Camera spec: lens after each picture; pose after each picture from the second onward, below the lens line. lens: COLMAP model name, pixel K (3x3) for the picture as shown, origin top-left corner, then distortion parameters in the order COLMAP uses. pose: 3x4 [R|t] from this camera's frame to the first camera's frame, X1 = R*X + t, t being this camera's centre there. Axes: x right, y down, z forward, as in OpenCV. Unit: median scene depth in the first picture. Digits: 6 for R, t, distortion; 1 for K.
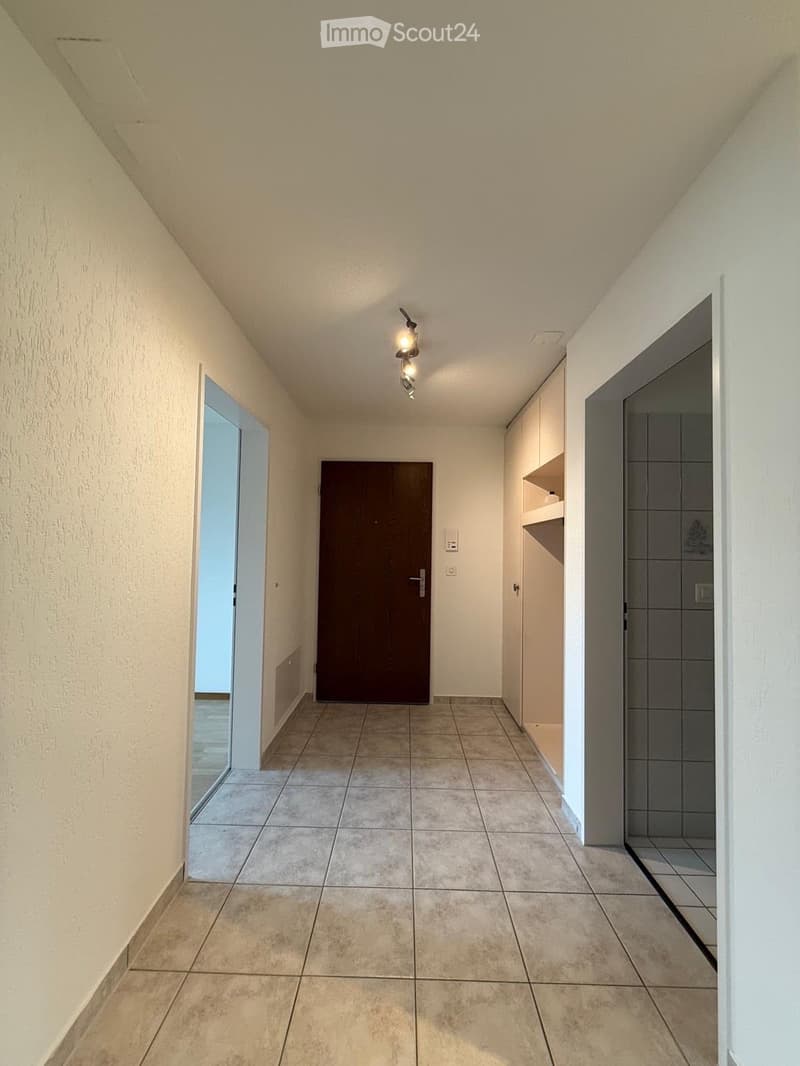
lens RADIAL K [[427.2, 0, 397.0], [0, 427.2, 537.5], [0, 0, 1]] dist [0.000730, 0.000559]
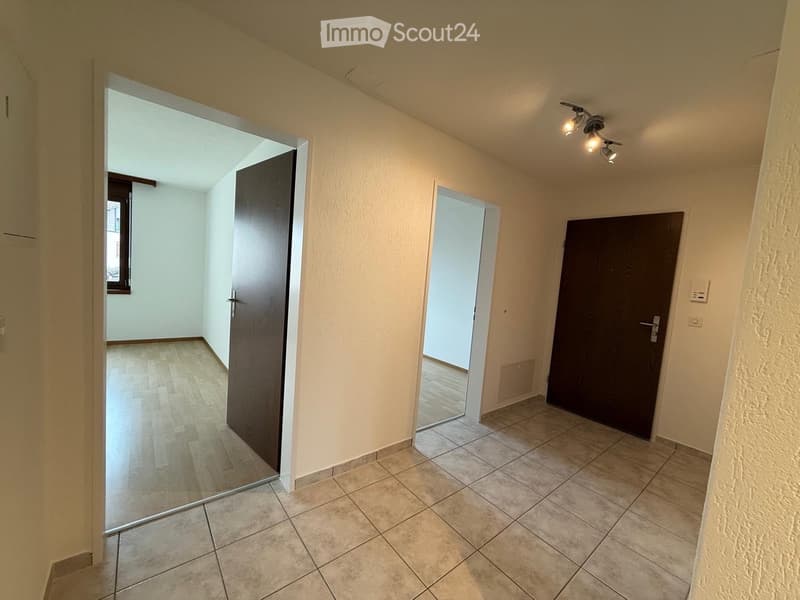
lens RADIAL K [[320.6, 0, 395.6], [0, 320.6, 300.5], [0, 0, 1]] dist [0.000730, 0.000559]
pose [[0.632782, 0.097382, -0.768182, 0.383404], [-0.044258, 0.994987, 0.089677, -0.009810], [0.773064, -0.022748, 0.633920, -0.001549]]
